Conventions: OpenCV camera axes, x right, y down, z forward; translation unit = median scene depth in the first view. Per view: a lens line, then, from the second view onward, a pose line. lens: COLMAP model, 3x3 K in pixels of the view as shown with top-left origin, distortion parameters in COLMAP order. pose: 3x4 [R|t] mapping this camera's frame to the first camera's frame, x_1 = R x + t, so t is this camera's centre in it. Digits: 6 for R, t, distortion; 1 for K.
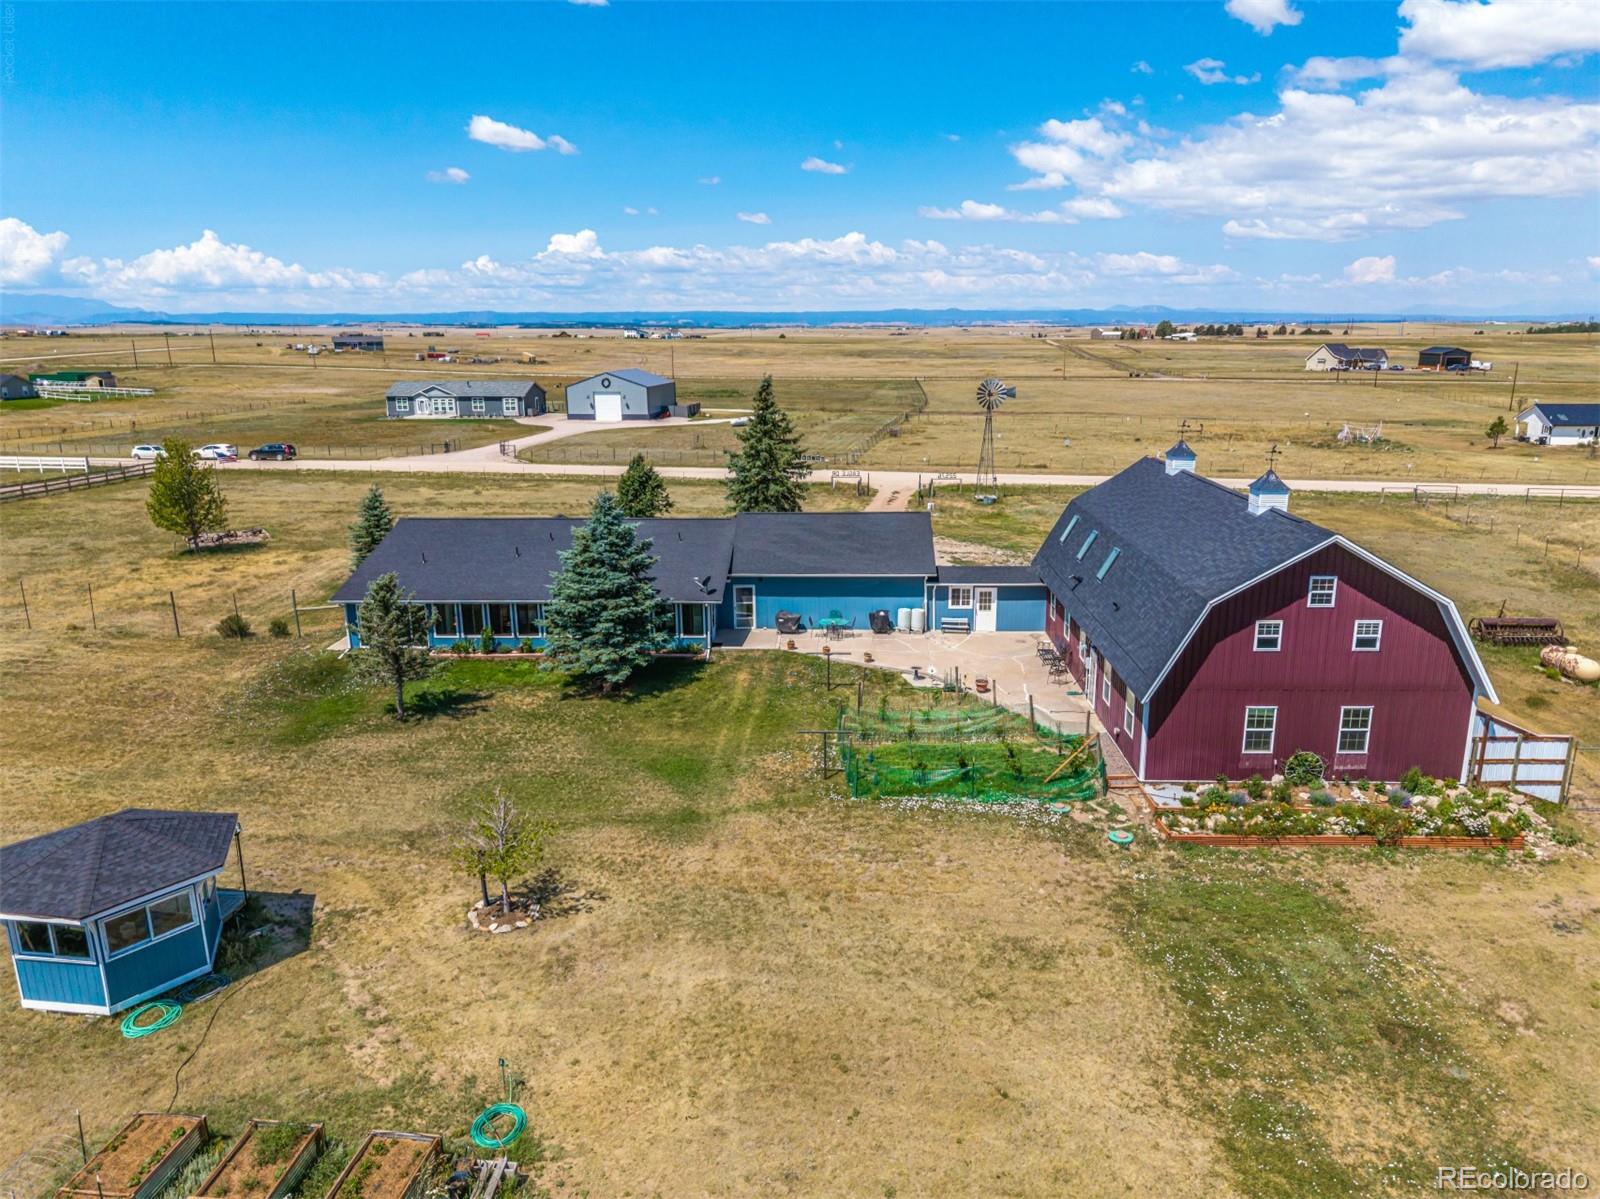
lens RADIAL K [[1084.0, 0, 800.0], [0, 1084.0, 599.5], [0, 0, 1]] dist [0.004749, -0.002024]
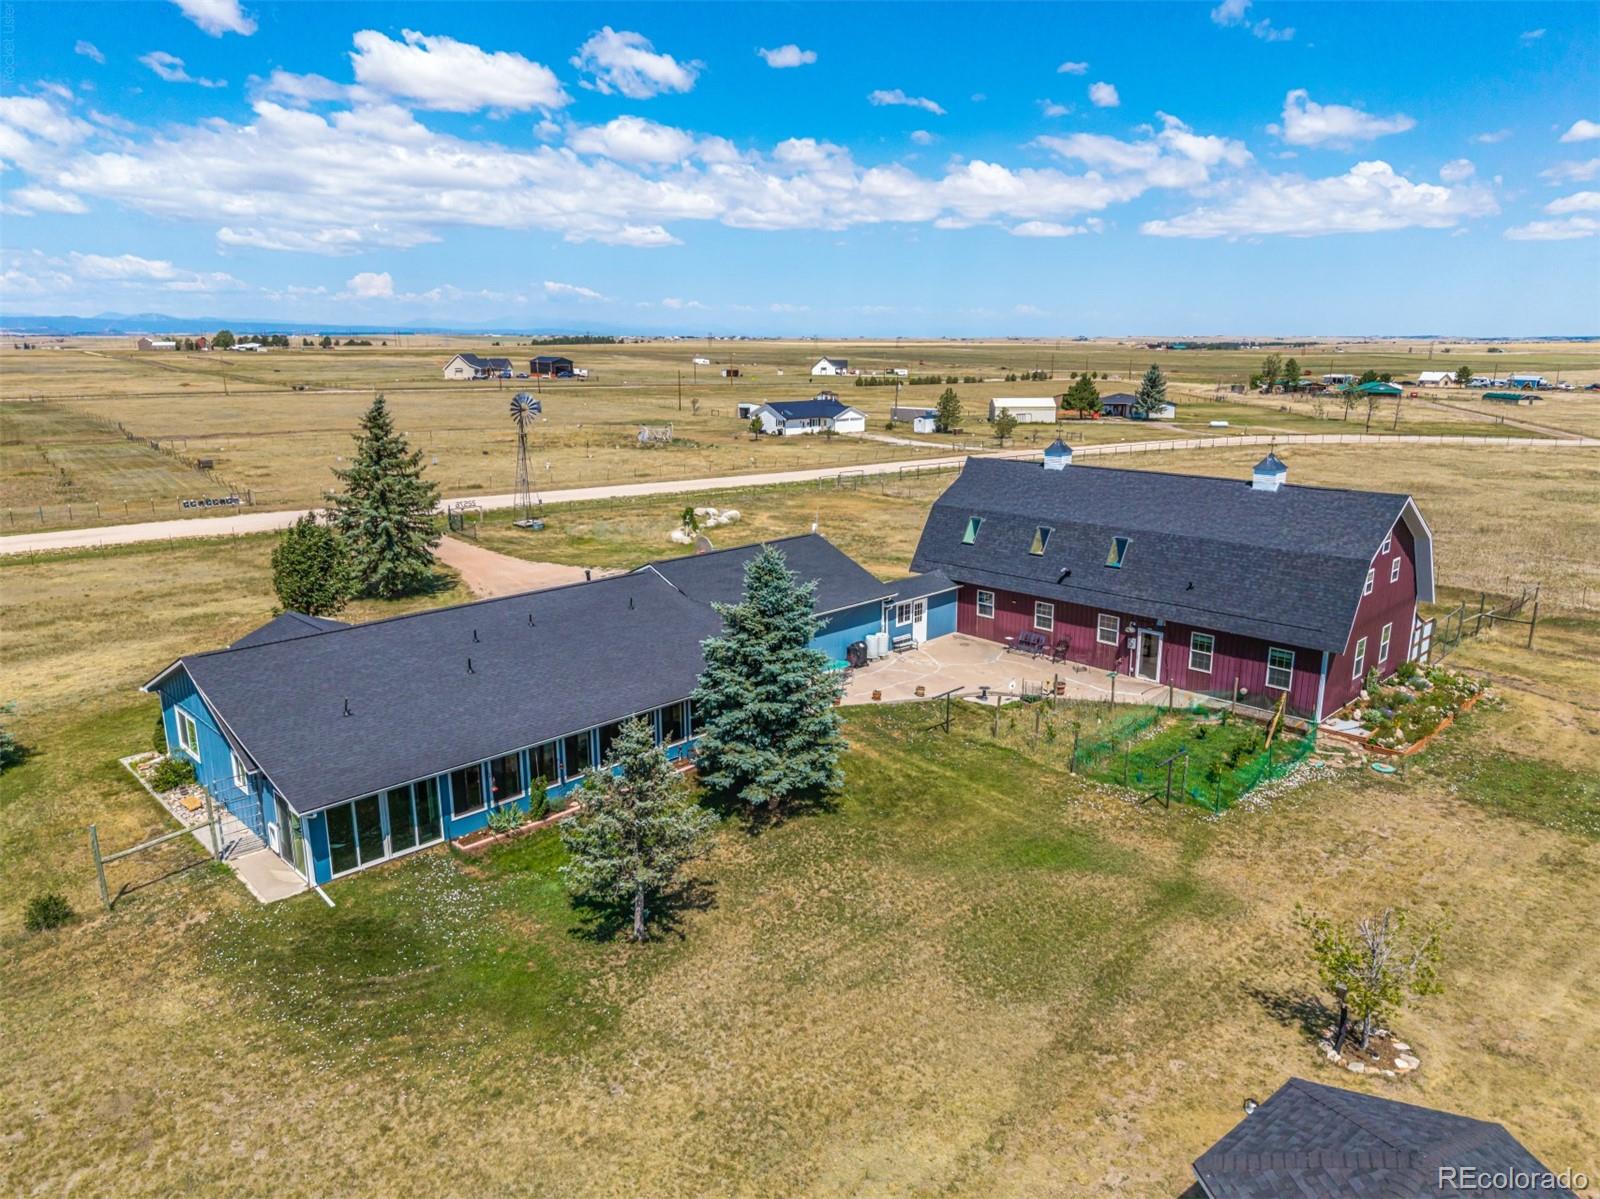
lens RADIAL K [[1090.2, 0, 782.0], [0, 1090.2, 579.3], [0, 0, 1]] dist [0.011249, -0.008101]
pose [[0.684765, -0.153238, 0.712471, -0.660135], [0.173560, 0.983804, 0.044786, -0.101571], [-0.707795, 0.092989, 0.700271, 0.421695]]
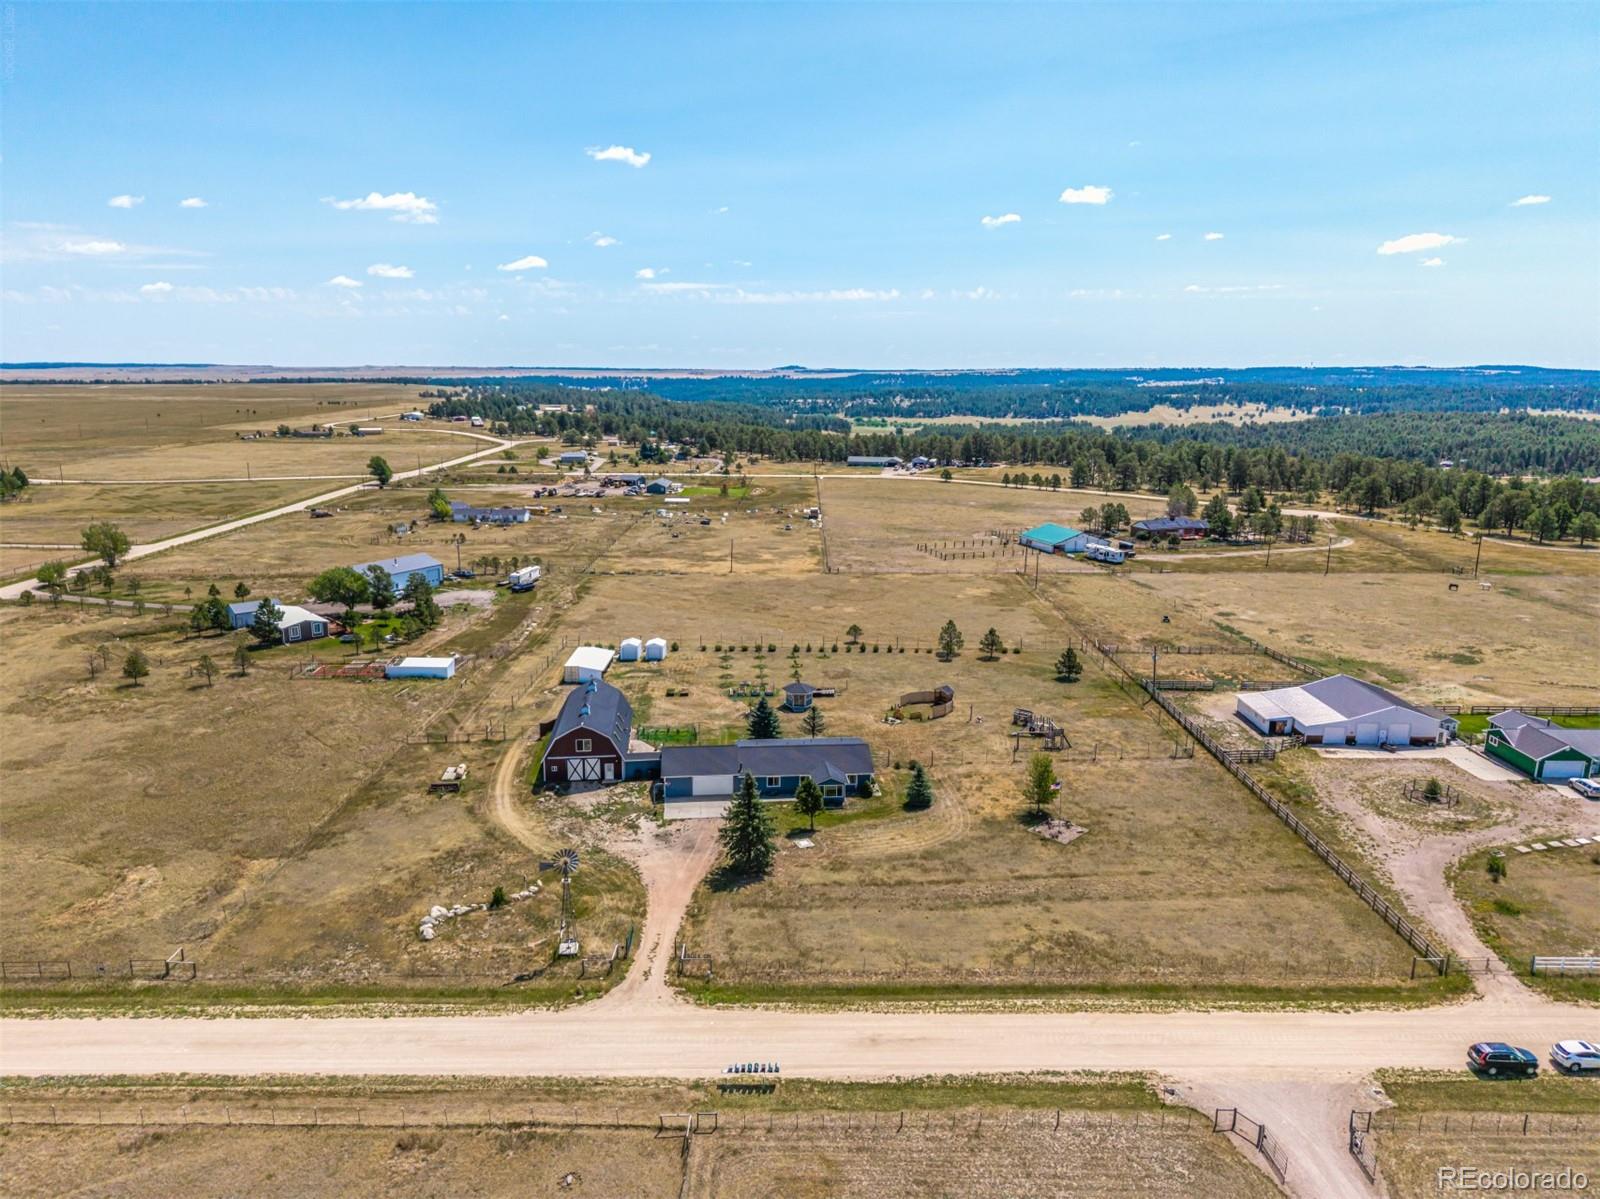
lens RADIAL K [[1071.6, 0, 832.1], [0, 1071.6, 596.8], [0, 0, 1]] dist [-0.002806, -0.002678]
pose [[-0.984067, 0.016285, -0.177050, 0.199861], [-0.066237, 0.890535, 0.450066, -1.823613], [0.164999, 0.454623, -0.875268, 3.627308]]
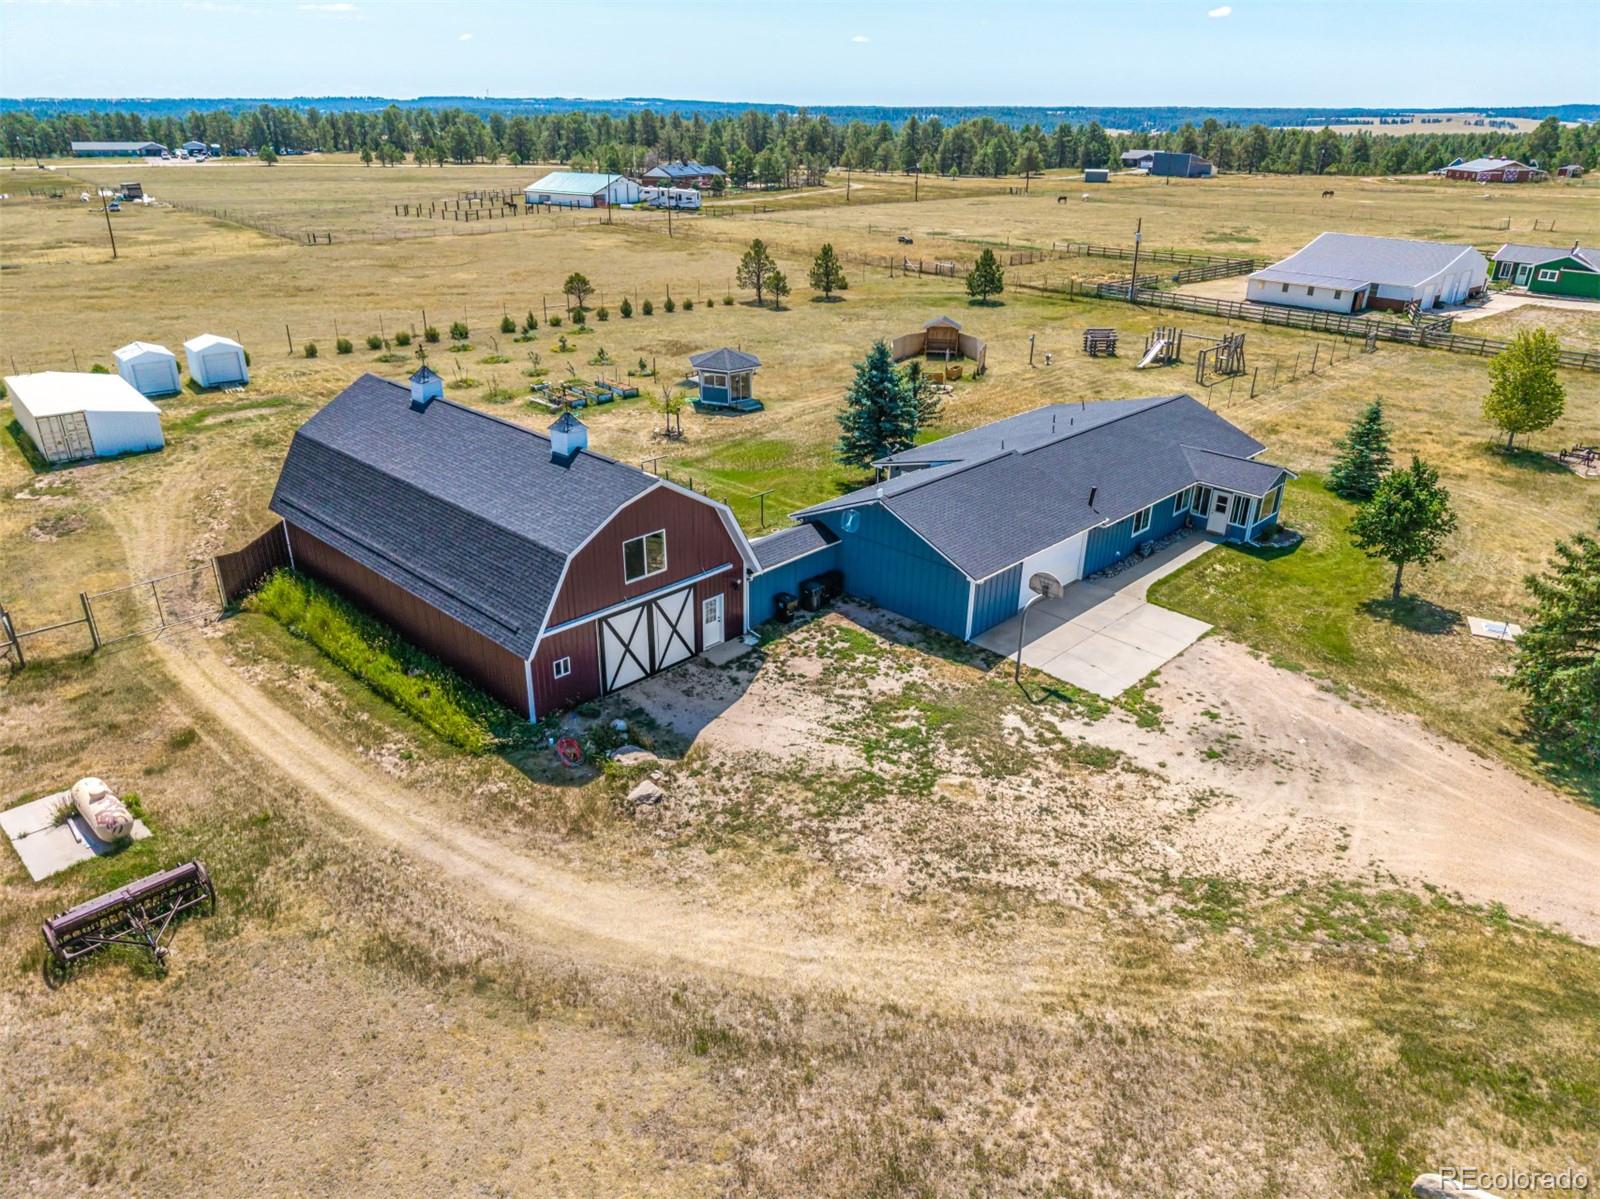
lens RADIAL K [[1084.0, 0, 800.0], [0, 1084.0, 599.5], [0, 0, 1]] dist [0.004749, -0.002024]
pose [[-0.655981, 0.300275, -0.692477, 0.860869], [-0.206694, 0.810921, 0.547435, -0.519239], [0.725924, 0.502238, -0.469884, 1.587364]]
